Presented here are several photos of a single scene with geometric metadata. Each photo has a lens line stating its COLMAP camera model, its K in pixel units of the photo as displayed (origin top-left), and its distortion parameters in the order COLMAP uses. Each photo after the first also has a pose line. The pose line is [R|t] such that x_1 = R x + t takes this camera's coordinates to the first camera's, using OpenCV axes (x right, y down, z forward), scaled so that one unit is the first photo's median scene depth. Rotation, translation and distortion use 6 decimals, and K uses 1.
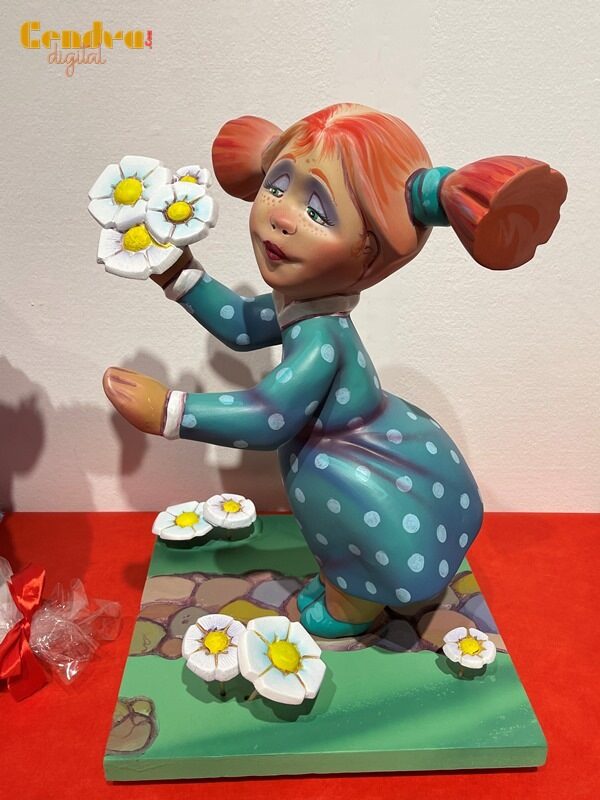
lens RADIAL K [[721.9, 0, 300.1], [0, 721.9, 399.7], [0, 0, 1]] dist [-0.005490, -0.009668]
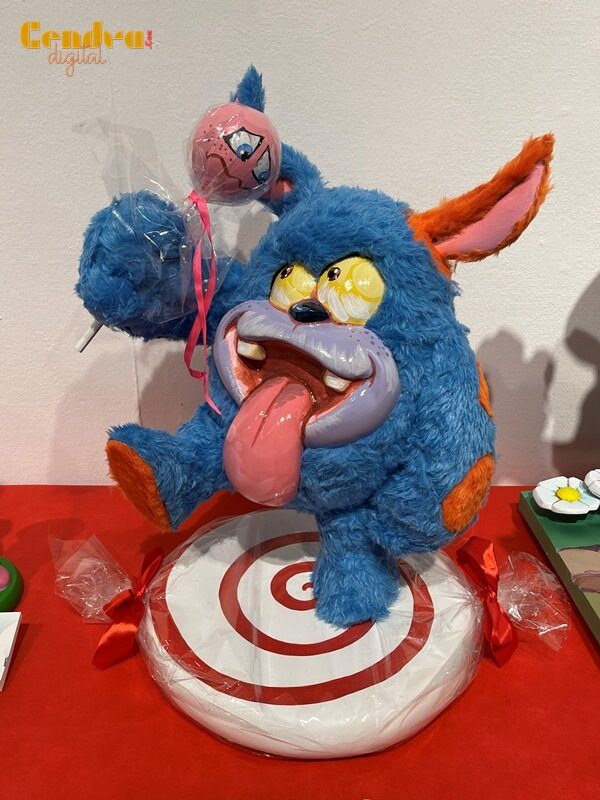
lens RADIAL K [[721.9, 0, 300.1], [0, 721.9, 400.2], [0, 0, 1]] dist [-0.005490, -0.009668]
pose [[0.999425, -0.011445, -0.031911, -0.534610], [0.012579, 0.999288, 0.035573, -0.009081], [0.031482, -0.035954, 0.998857, -0.033206]]
